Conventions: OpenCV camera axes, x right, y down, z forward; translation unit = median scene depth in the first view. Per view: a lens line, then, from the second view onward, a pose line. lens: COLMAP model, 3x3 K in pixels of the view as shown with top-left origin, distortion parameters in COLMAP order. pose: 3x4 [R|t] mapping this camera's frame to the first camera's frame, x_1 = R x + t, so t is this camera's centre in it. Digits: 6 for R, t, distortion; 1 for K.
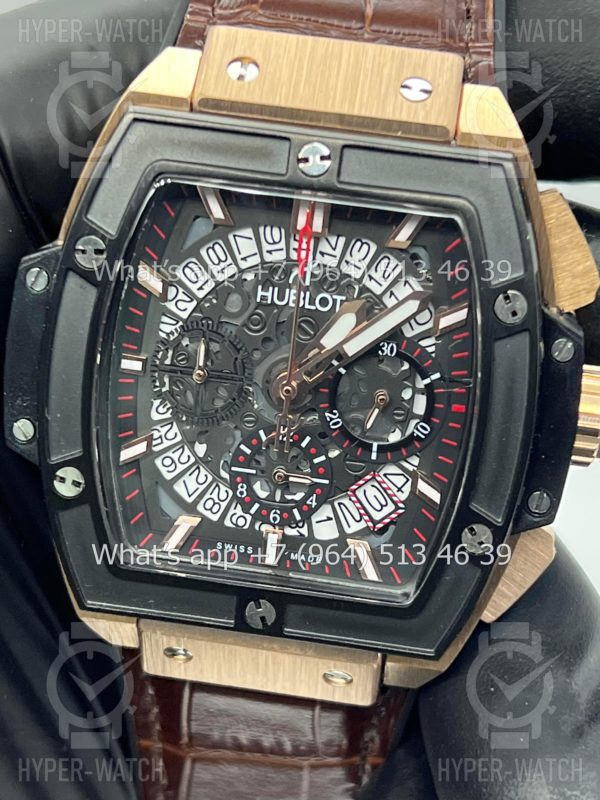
lens RADIAL K [[1825.3, 0, 300.0], [0, 1825.3, 400.0], [0, 0, 1]] dist [0.286680, -0.110282]
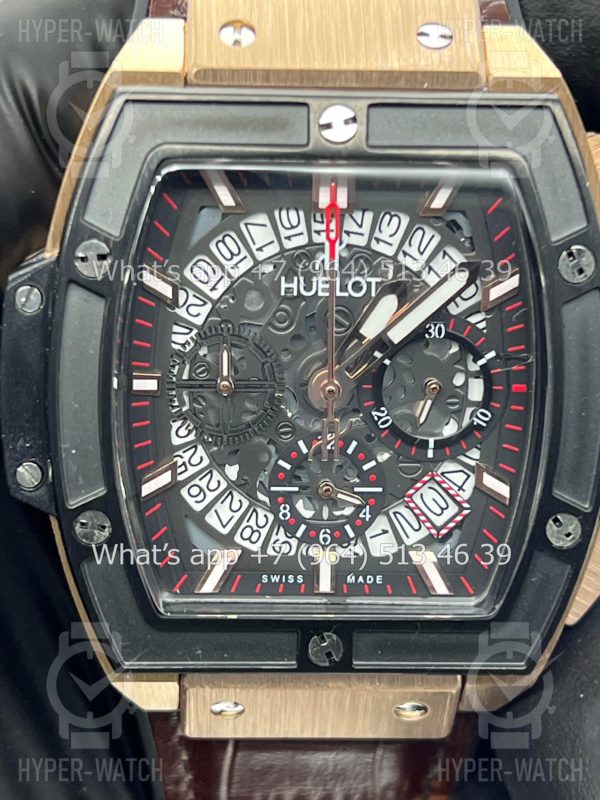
lens RADIAL K [[1825.3, 0, 300.0], [0, 1825.3, 400.0], [0, 0, 1]] dist [0.286680, -0.110282]
pose [[0.985013, -0.121743, 0.122178, -0.127505], [0.125039, 0.991957, -0.019651, 0.014406], [-0.118803, 0.034633, 0.992314, 0.126805]]
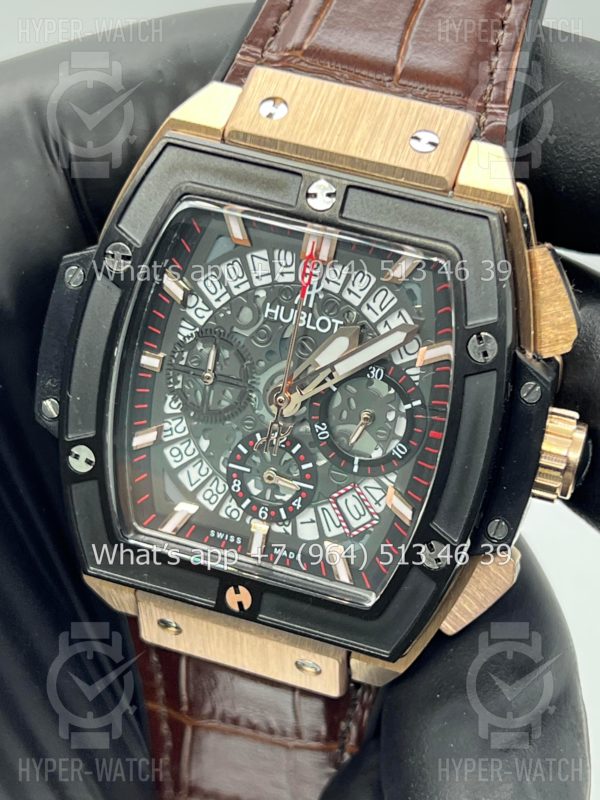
lens RADIAL K [[1825.3, 0, 300.0], [0, 1825.3, 400.0], [0, 0, 1]] dist [0.286680, -0.110282]
pose [[0.984662, 0.115336, -0.130910, 0.146950], [-0.116215, 0.993224, 0.000926, -0.007565], [0.130130, 0.014302, 0.991394, -0.091662]]
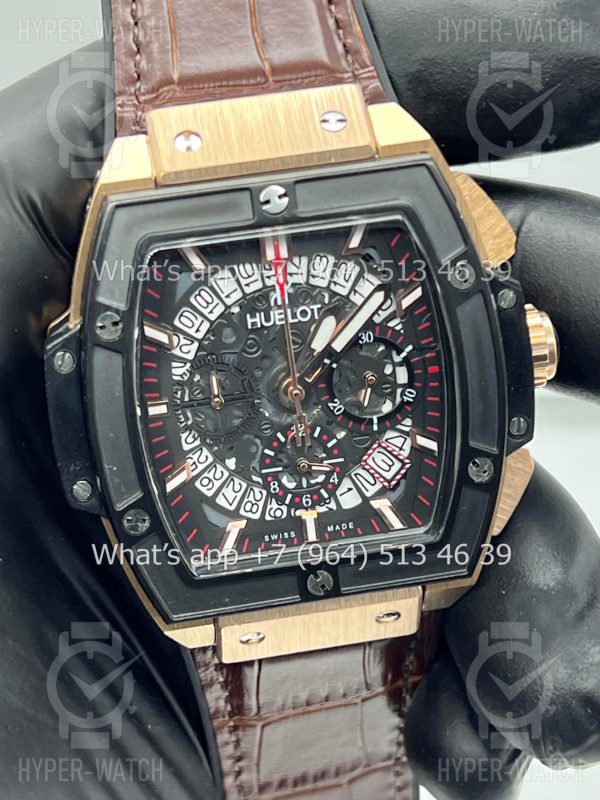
lens RADIAL K [[1825.3, 0, 300.0], [0, 1825.3, 400.0], [0, 0, 1]] dist [0.286680, -0.110282]
pose [[0.947398, -0.274449, 0.164666, -0.197260], [0.272493, 0.961528, 0.034805, -0.041309], [-0.167883, 0.011897, 0.985735, -0.162385]]
